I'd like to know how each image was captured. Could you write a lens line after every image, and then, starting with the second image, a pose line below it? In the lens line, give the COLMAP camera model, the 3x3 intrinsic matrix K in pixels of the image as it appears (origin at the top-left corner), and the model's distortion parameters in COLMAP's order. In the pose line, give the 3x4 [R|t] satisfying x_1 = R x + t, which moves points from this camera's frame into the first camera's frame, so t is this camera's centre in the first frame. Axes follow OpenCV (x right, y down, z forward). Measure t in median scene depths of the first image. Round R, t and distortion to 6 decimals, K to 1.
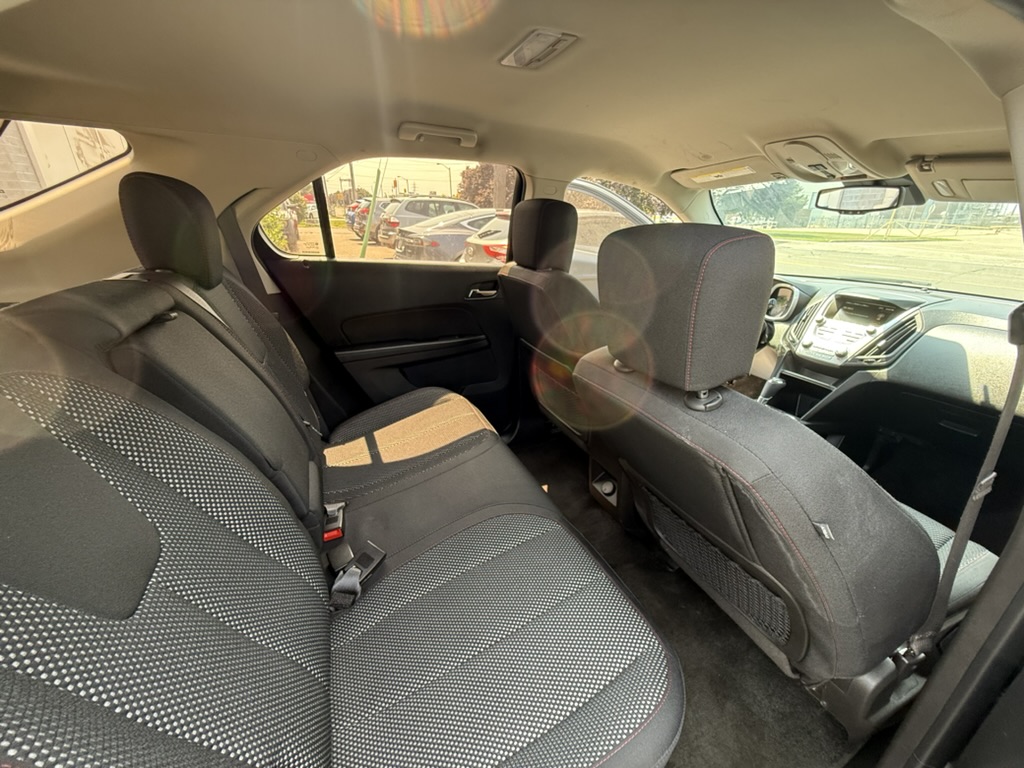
lens RADIAL K [[412.0, 0, 510.0], [0, 412.0, 371.1], [0, 0, 1]] dist [0.002578, 0.000091]
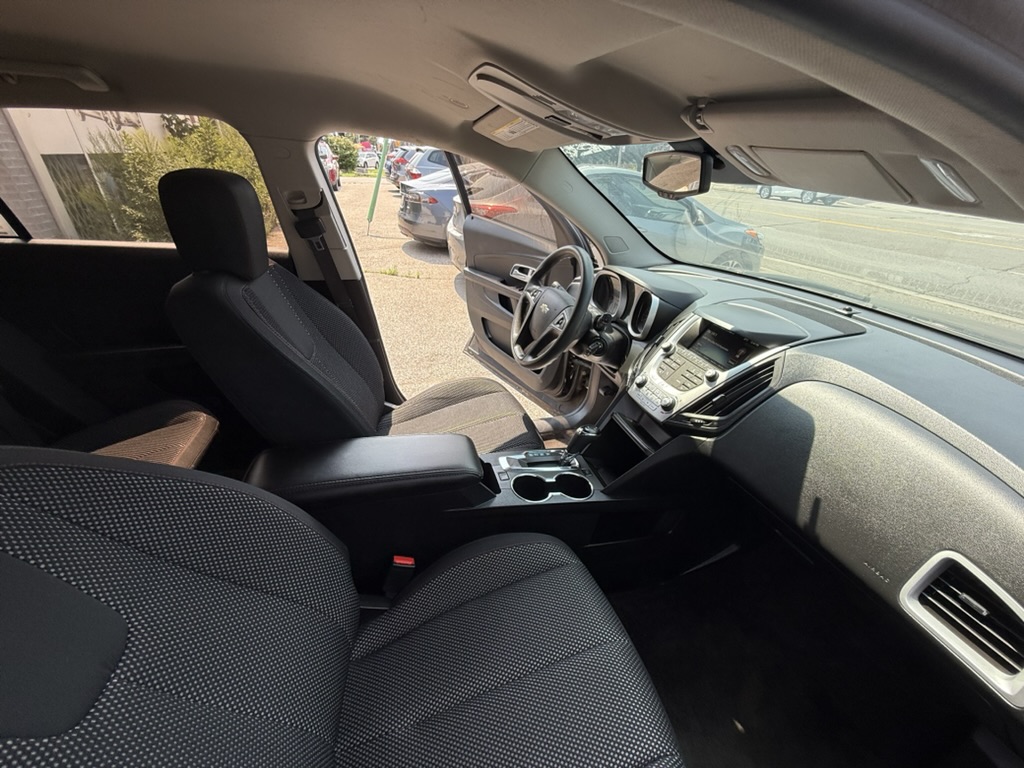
lens RADIAL K [[412.0, 0, 510.0], [0, 412.0, 371.1], [0, 0, 1]] dist [0.002578, 0.000091]
pose [[0.990727, 0.066395, -0.118539, 0.621315], [-0.053874, 0.992919, 0.105879, -0.156822], [0.124730, -0.098511, 0.987288, 0.295891]]
